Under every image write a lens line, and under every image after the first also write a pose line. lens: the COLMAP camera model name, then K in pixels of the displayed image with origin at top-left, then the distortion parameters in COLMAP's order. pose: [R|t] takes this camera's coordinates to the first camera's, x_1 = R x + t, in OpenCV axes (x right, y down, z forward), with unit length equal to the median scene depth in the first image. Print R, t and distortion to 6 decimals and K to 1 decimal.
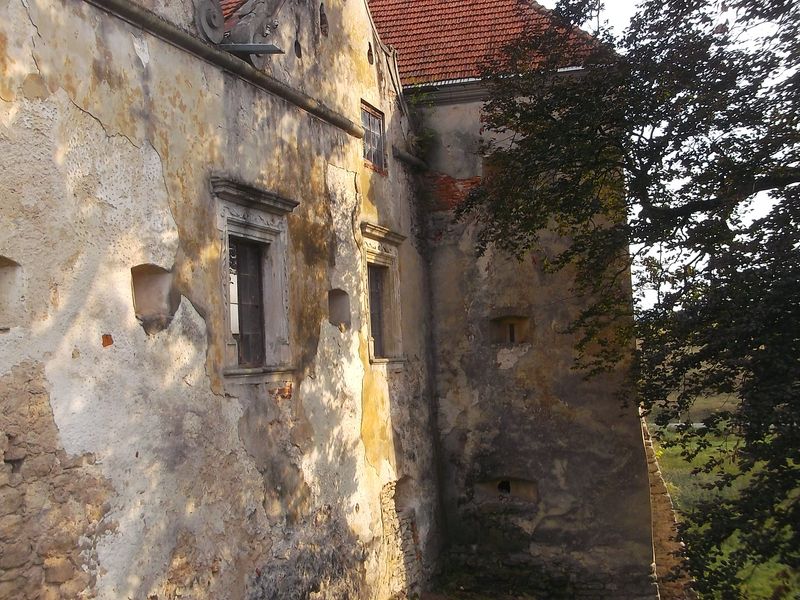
lens RADIAL K [[933.4, 0, 400.0], [0, 933.4, 300.0], [0, 0, 1]] dist [-0.063029, 0.281476]
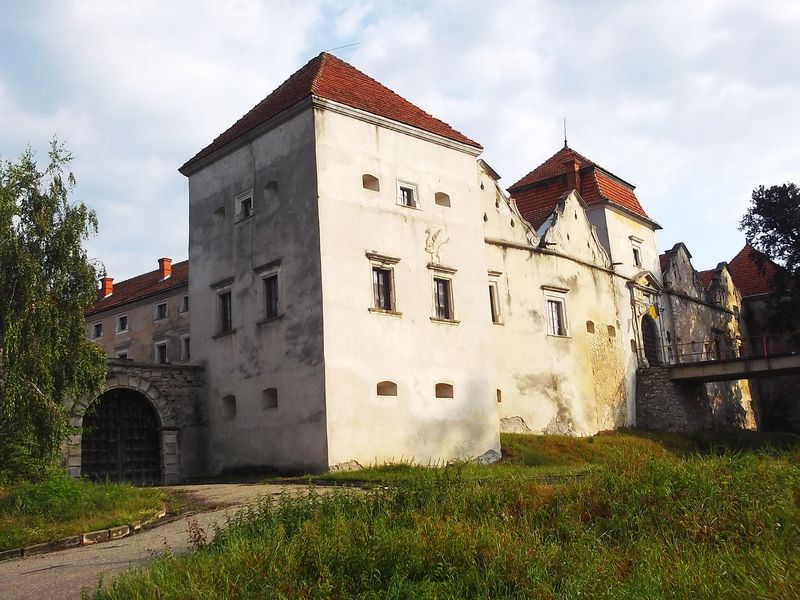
lens RADIAL K [[933.4, 0, 400.0], [0, 933.4, 300.0], [0, 0, 1]] dist [-0.063029, 0.281476]
pose [[0.950145, -0.075256, -0.302590, -0.250157], [0.031420, 0.988606, -0.147211, 0.401914], [0.310221, 0.130365, 0.941684, -4.227085]]
